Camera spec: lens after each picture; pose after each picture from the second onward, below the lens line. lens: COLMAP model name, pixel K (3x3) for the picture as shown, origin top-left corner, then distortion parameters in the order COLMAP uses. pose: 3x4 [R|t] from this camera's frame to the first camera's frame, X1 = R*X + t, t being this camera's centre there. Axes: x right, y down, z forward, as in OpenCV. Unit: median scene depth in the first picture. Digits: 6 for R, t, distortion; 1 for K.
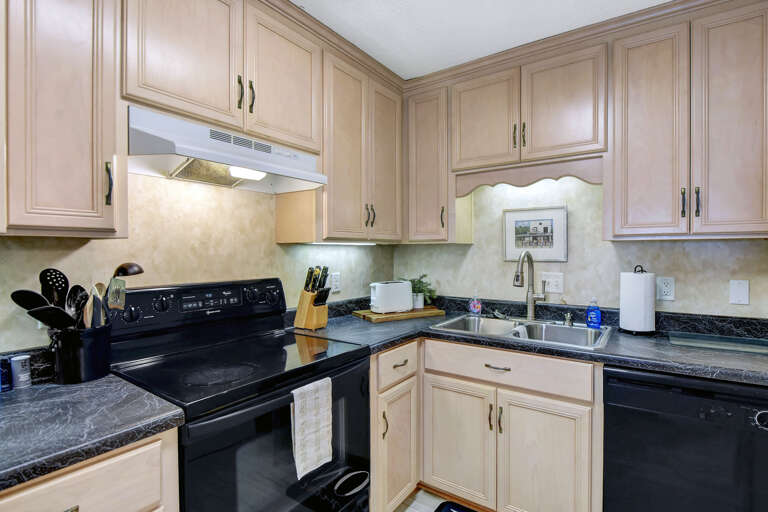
lens RADIAL K [[369.1, 0, 405.4], [0, 369.1, 257.2], [0, 0, 1]] dist [-0.013334, -0.001474]
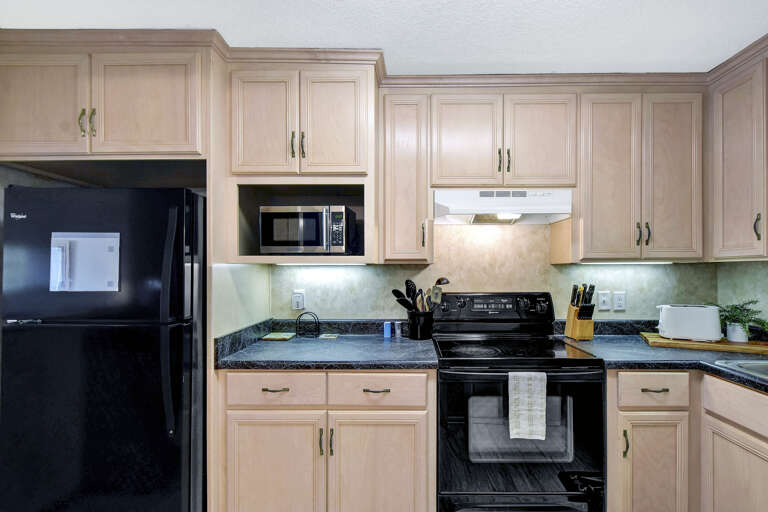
lens RADIAL K [[340.4, 0, 405.4], [0, 340.4, 267.6], [0, 0, 1]] dist [0.000364, 0.000046]
pose [[0.545347, -0.004790, -0.838197, 0.383952], [-0.012117, 0.999834, -0.013598, -0.005651], [0.838123, 0.017572, 0.545199, -0.021042]]
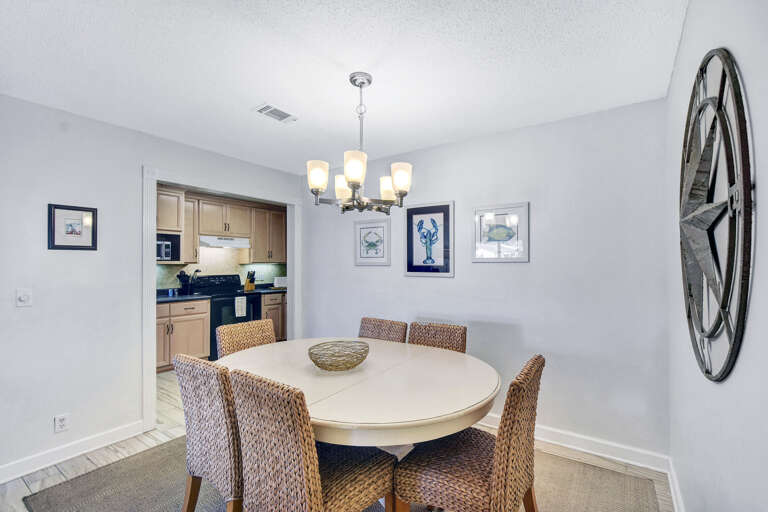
lens RADIAL K [[340.4, 0, 405.4], [0, 340.4, 267.6], [0, 0, 1]] dist [0.000364, 0.000046]
pose [[0.999908, 0.001661, 0.013439, 1.213367], [-0.001586, 0.999983, -0.005584, 0.009854], [-0.013448, 0.005563, 0.999894, -2.259681]]
